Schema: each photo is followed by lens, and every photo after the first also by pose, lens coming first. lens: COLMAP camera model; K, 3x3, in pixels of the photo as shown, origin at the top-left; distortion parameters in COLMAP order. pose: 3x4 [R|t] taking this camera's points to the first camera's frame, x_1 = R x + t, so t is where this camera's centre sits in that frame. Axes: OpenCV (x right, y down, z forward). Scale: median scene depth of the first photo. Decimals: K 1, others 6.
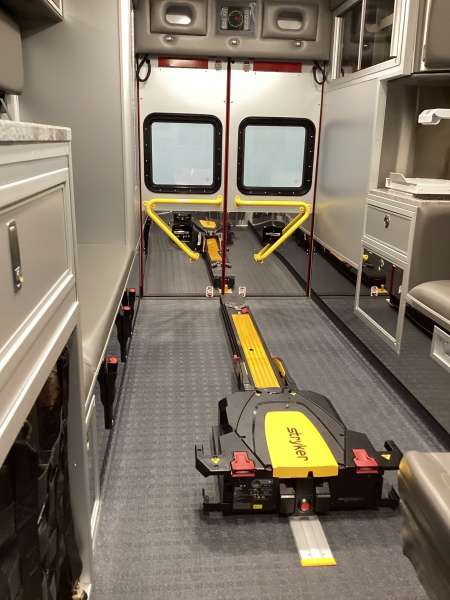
lens RADIAL K [[541.2, 0, 226.2], [0, 541.2, 297.4], [0, 0, 1]] dist [0.103408, -0.209572]
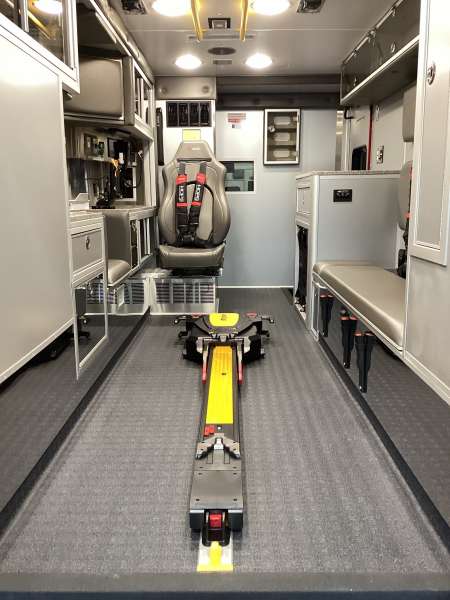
lens RADIAL K [[541.2, 0, 226.2], [0, 541.2, 297.4], [0, 0, 1]] dist [0.103408, -0.209572]
pose [[-0.994823, -0.036173, 0.094963, -0.037384], [0.010470, 0.893037, 0.449862, -0.383619], [-0.101078, 0.448527, -0.888035, 1.485017]]
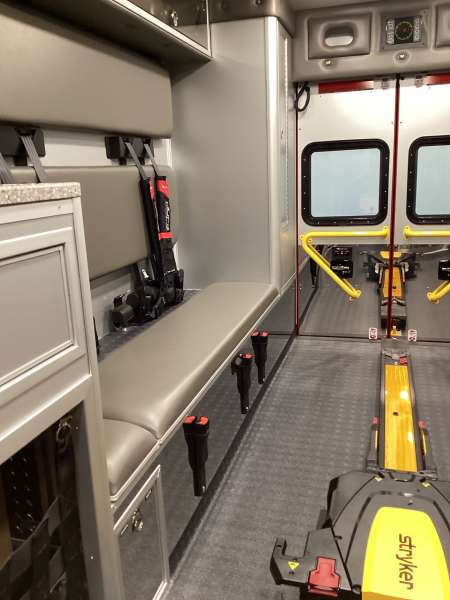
lens RADIAL K [[542.2, 0, 226.7], [0, 542.2, 295.0], [0, 0, 1]] dist [0.087007, -0.148100]
pose [[0.928335, 0.021849, -0.371103, 0.093529], [-0.039513, 0.998416, -0.040061, -0.034068], [0.369640, 0.051853, 0.927727, 0.092426]]
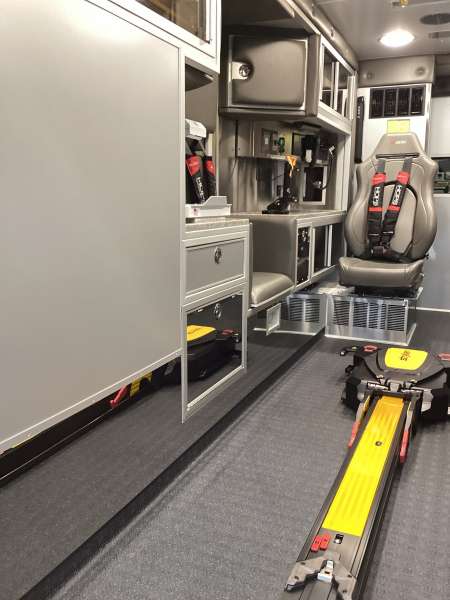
lens RADIAL K [[541.2, 0, 226.2], [0, 541.2, 297.4], [0, 0, 1]] dist [0.103408, -0.209572]
pose [[-0.872790, -0.114807, 0.474401, -0.080596], [0.110837, 0.899934, 0.421703, -0.330497], [-0.475344, 0.420640, -0.772729, 1.291609]]
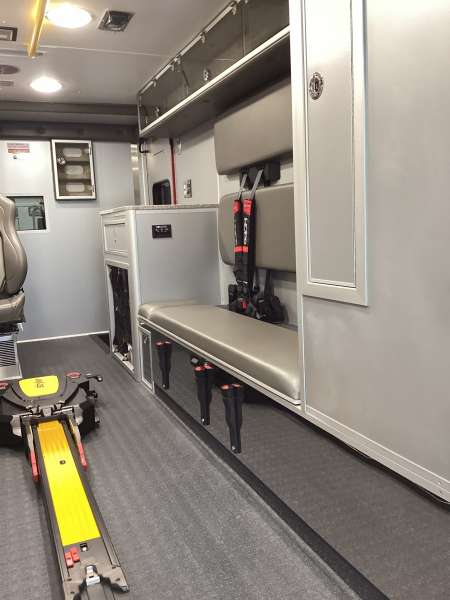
lens RADIAL K [[542.2, 0, 226.7], [0, 542.2, 295.0], [0, 0, 1]] dist [0.087007, -0.148100]
pose [[-0.952866, 0.053338, -0.298667, 0.036367], [-0.065787, 0.924678, 0.375023, -0.346818], [0.296174, 0.376995, -0.877585, 1.358682]]
